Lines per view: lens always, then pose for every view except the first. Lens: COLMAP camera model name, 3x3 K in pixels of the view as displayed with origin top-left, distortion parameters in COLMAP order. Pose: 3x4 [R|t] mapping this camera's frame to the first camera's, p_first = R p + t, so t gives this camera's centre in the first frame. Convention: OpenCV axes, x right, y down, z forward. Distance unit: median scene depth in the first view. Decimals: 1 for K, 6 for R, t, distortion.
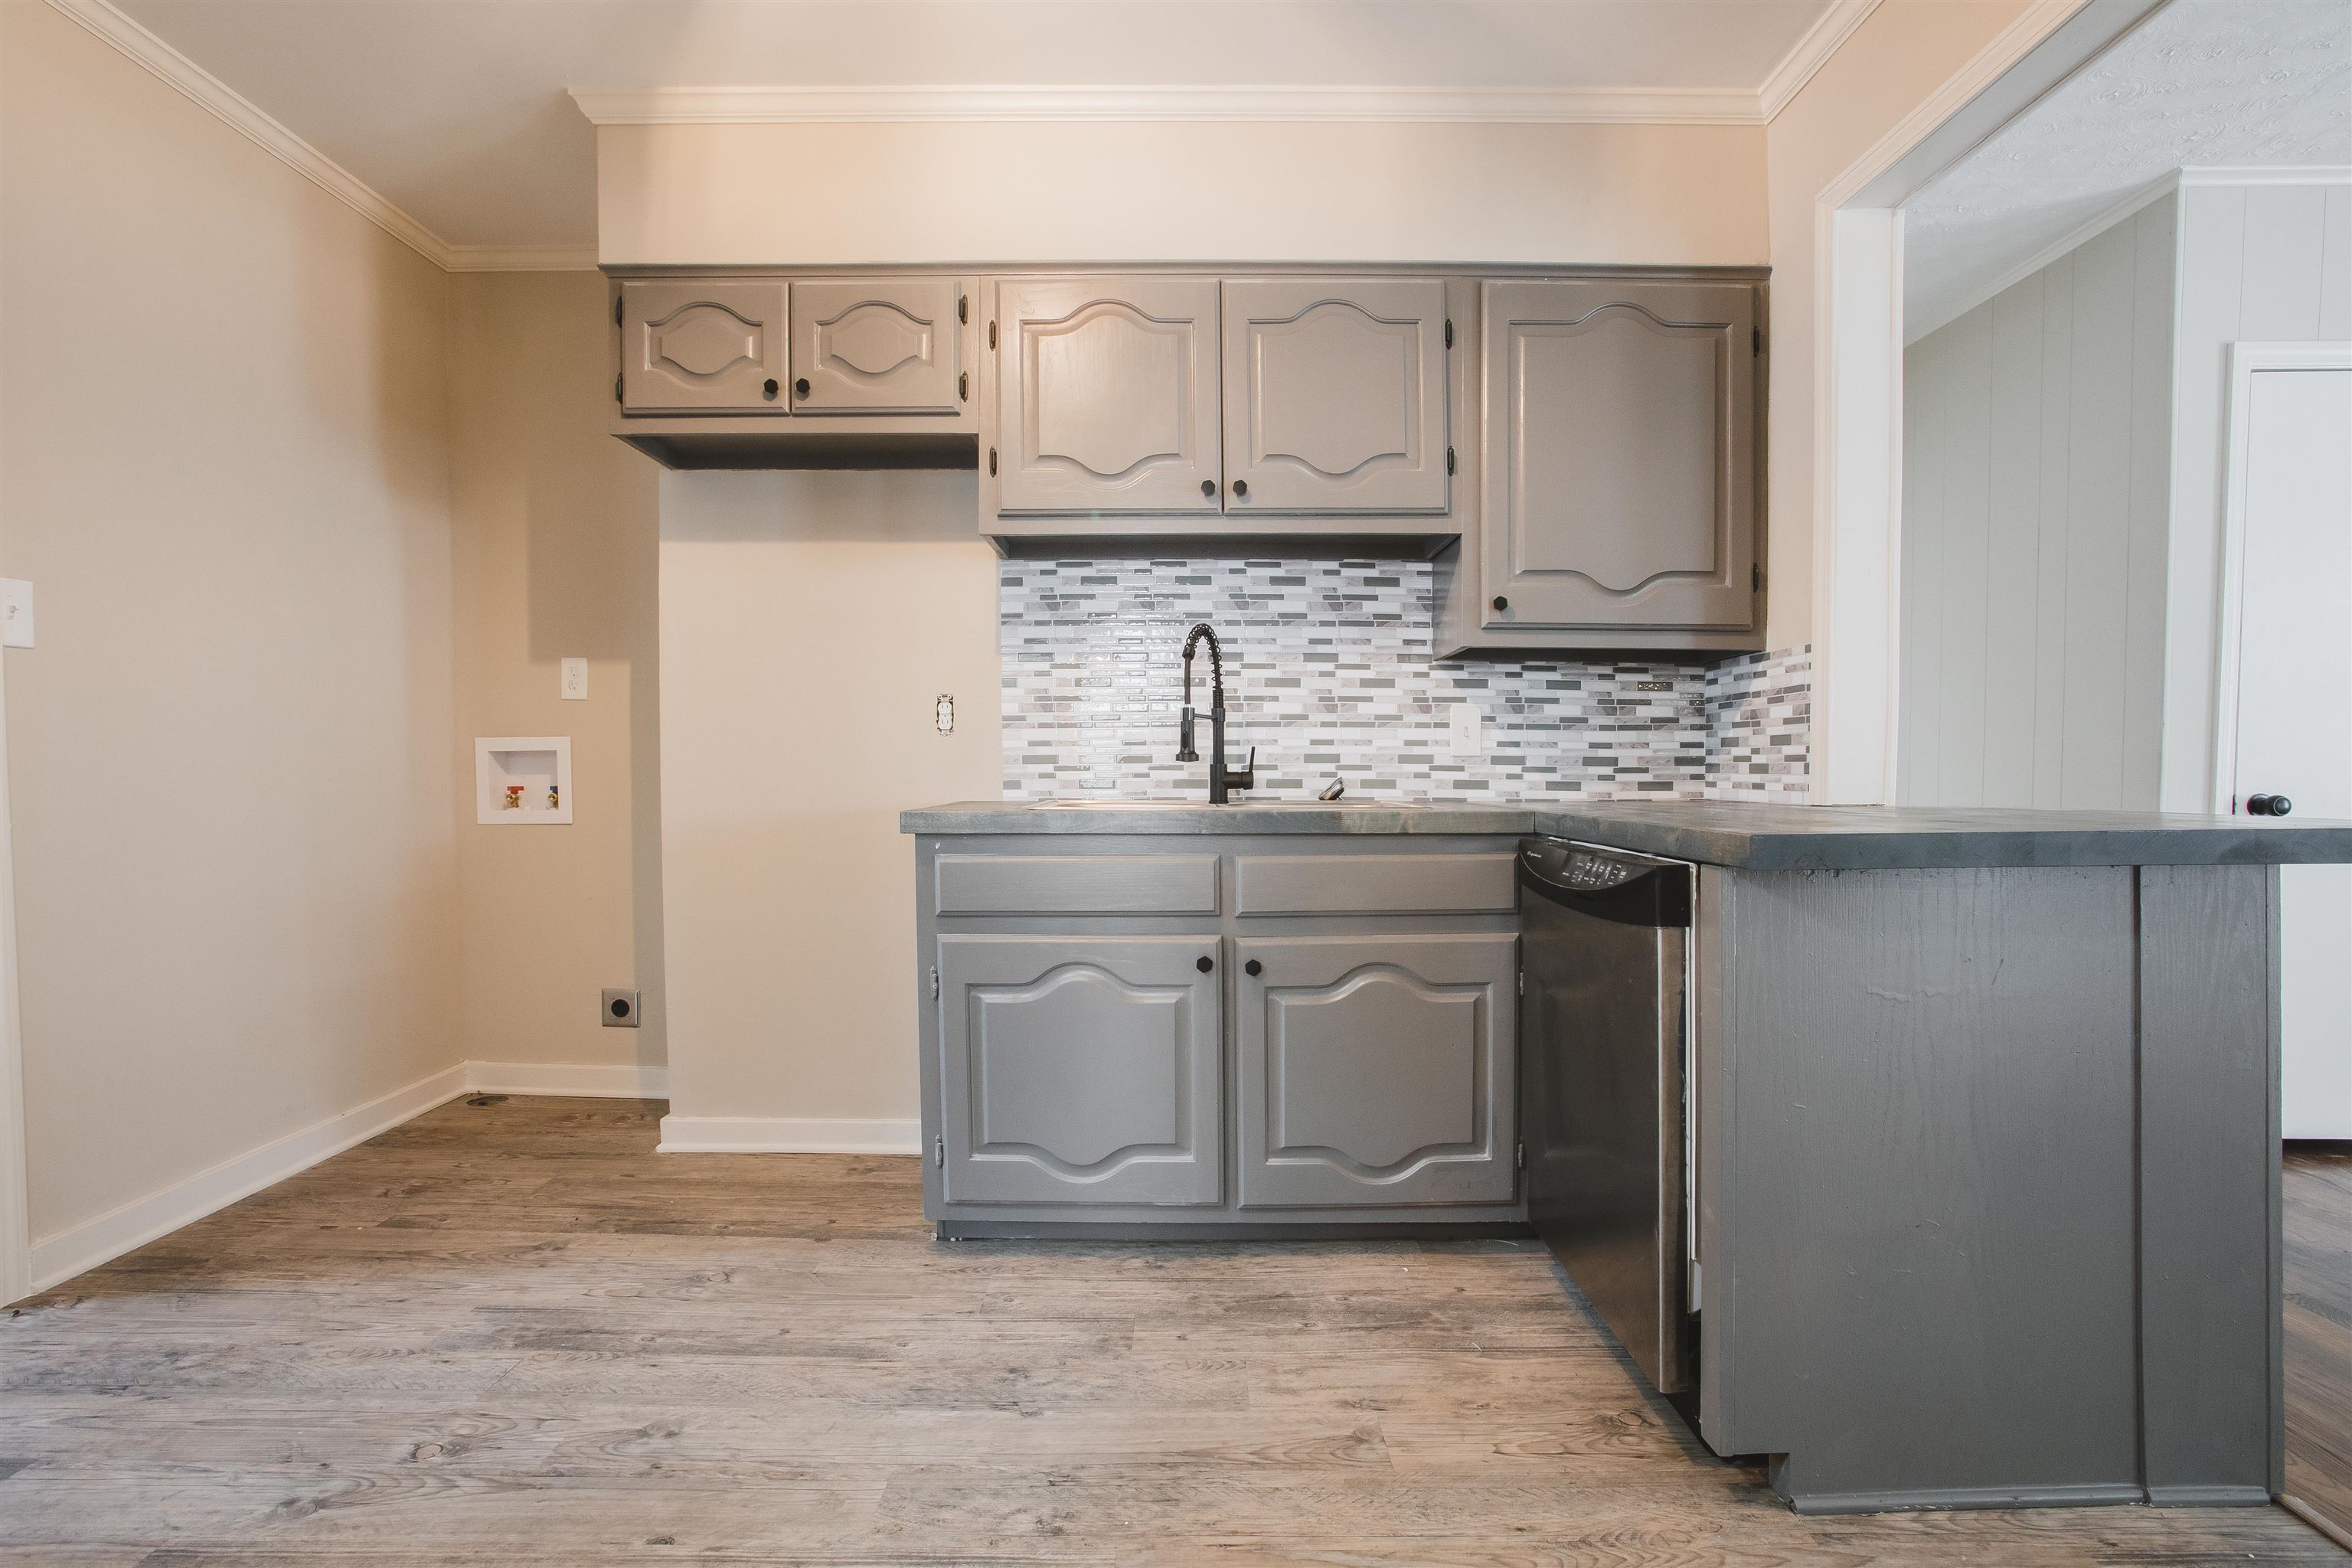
lens RADIAL K [[1085.6, 0, 1173.2], [0, 1085.6, 784.0], [0, 0, 1]] dist [-0.052158, 0.020433]
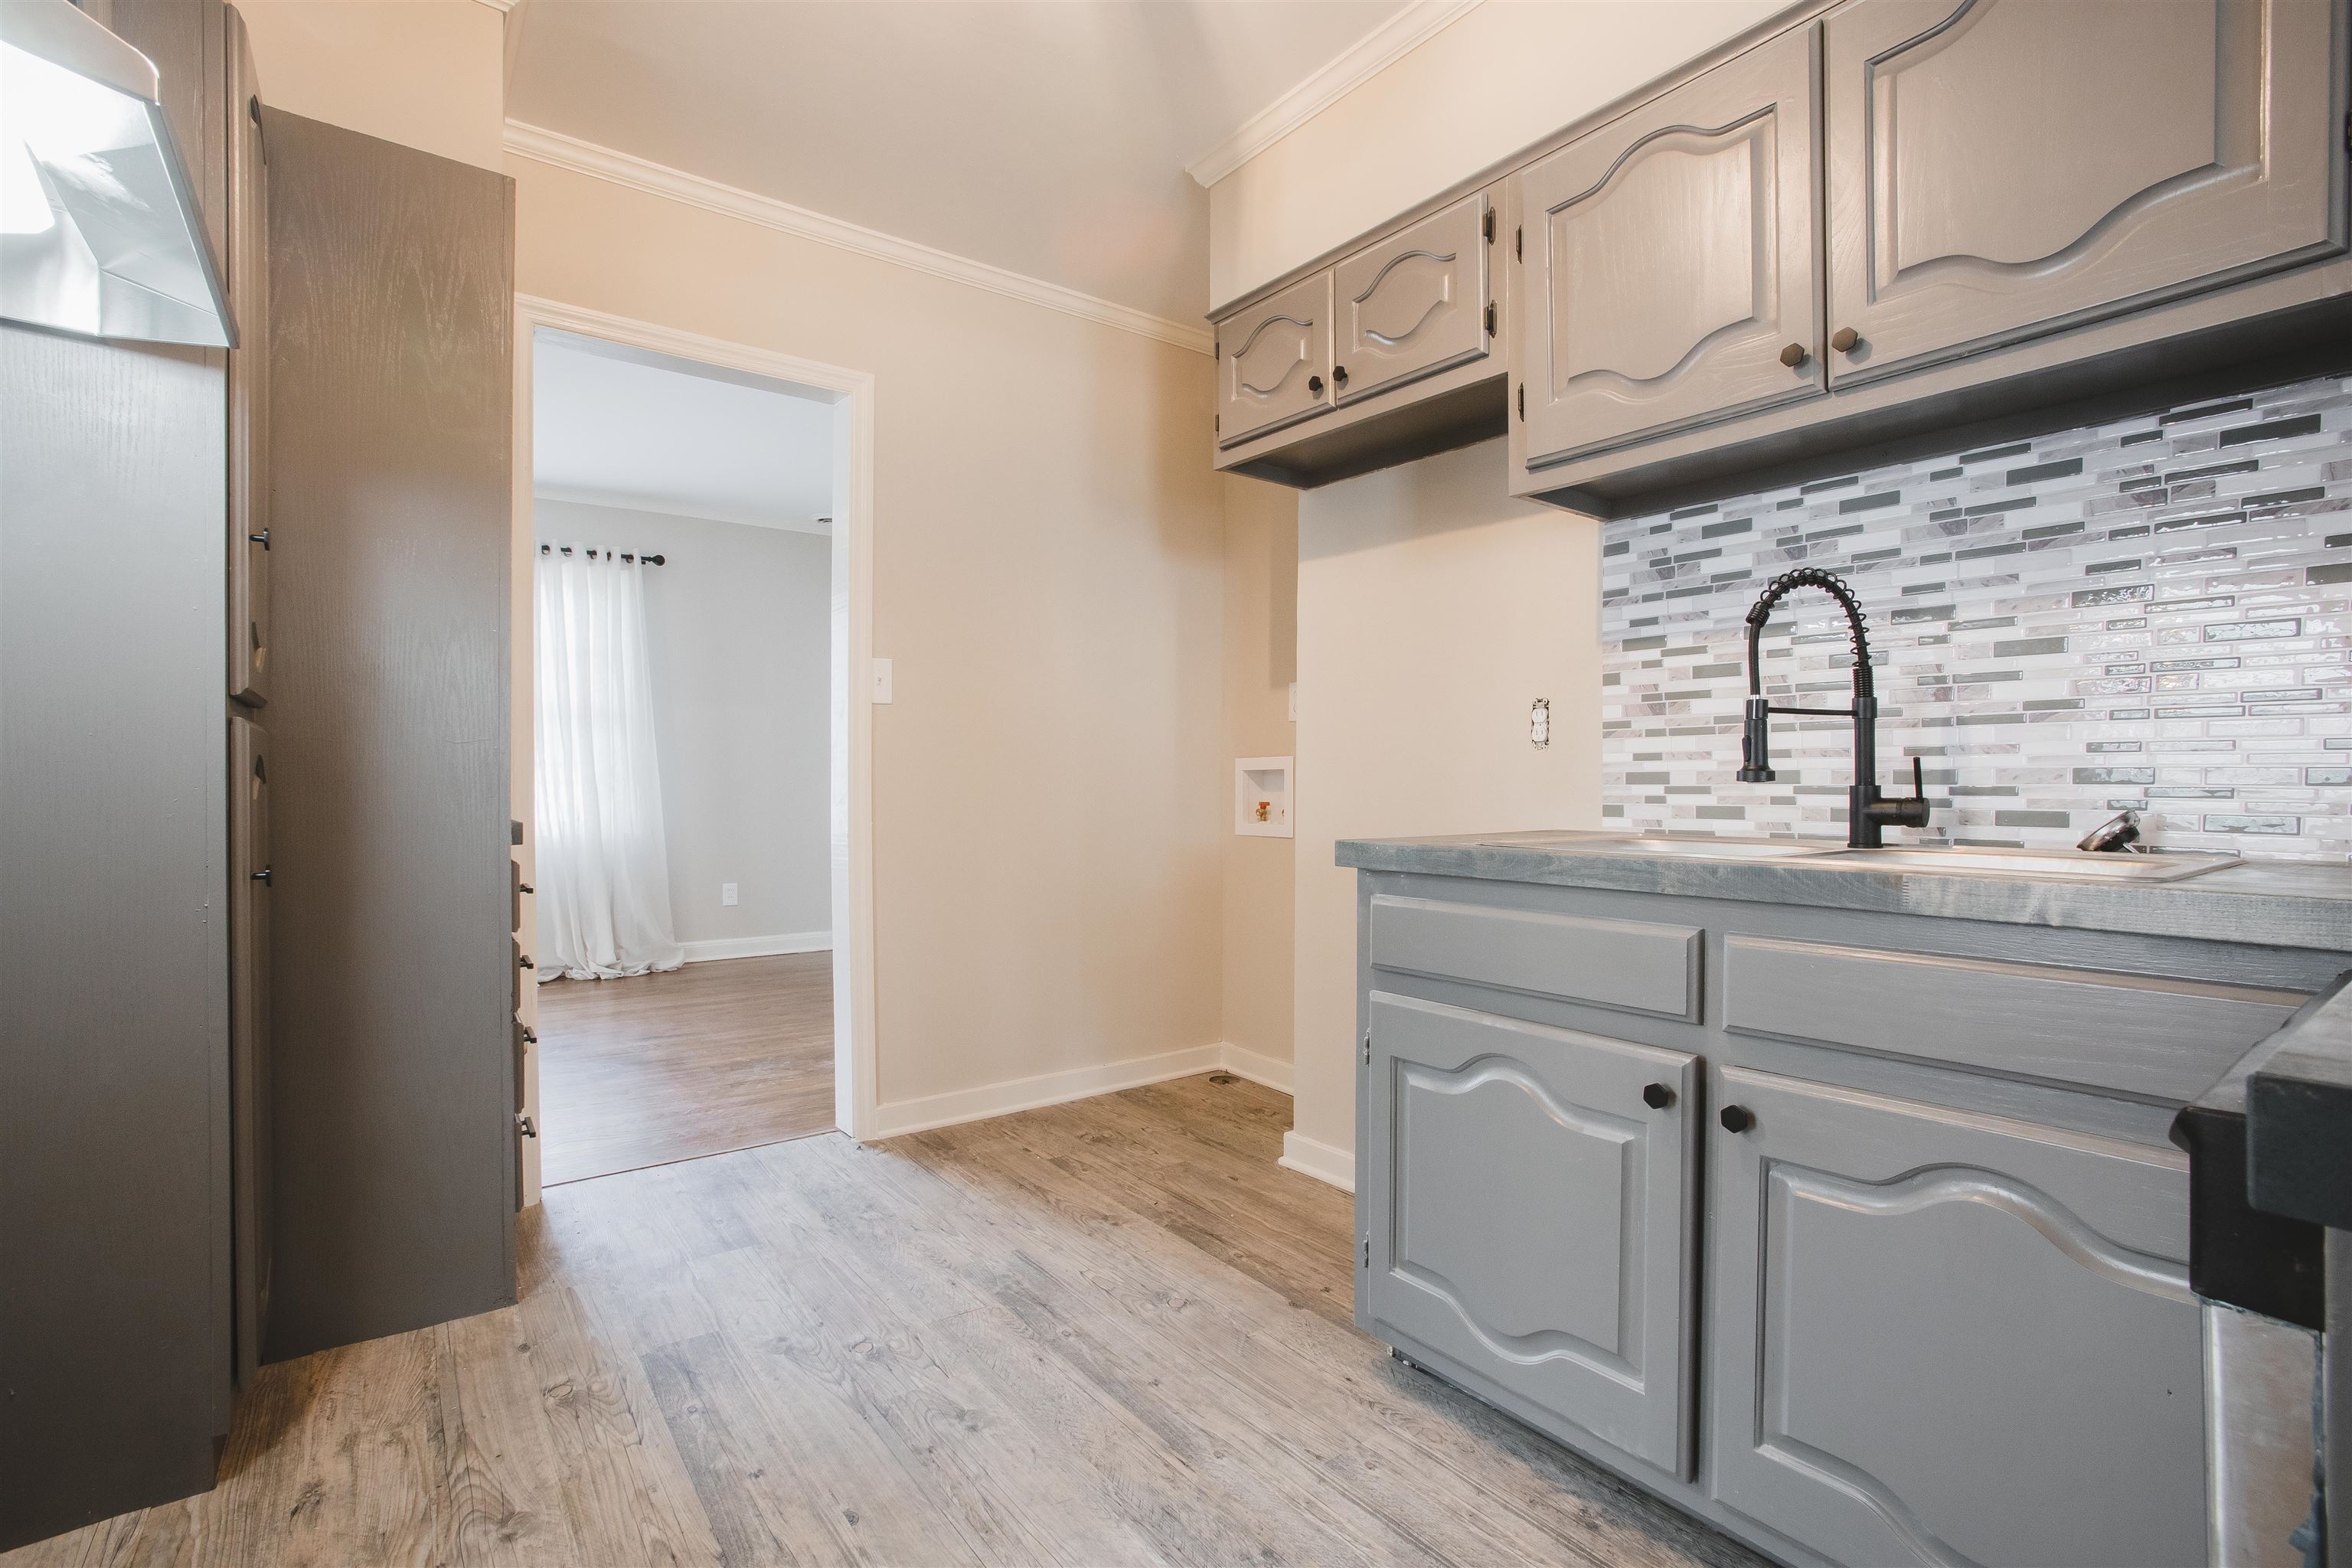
lens RADIAL K [[1085.6, 0, 1165.4], [0, 1085.6, 784.9], [0, 0, 1]] dist [-0.052158, 0.020433]
pose [[0.616619, 0.005522, -0.787242, 0.293138], [-0.019378, 0.999779, -0.008165, -0.006192], [0.787023, 0.020290, 0.616590, 0.314475]]
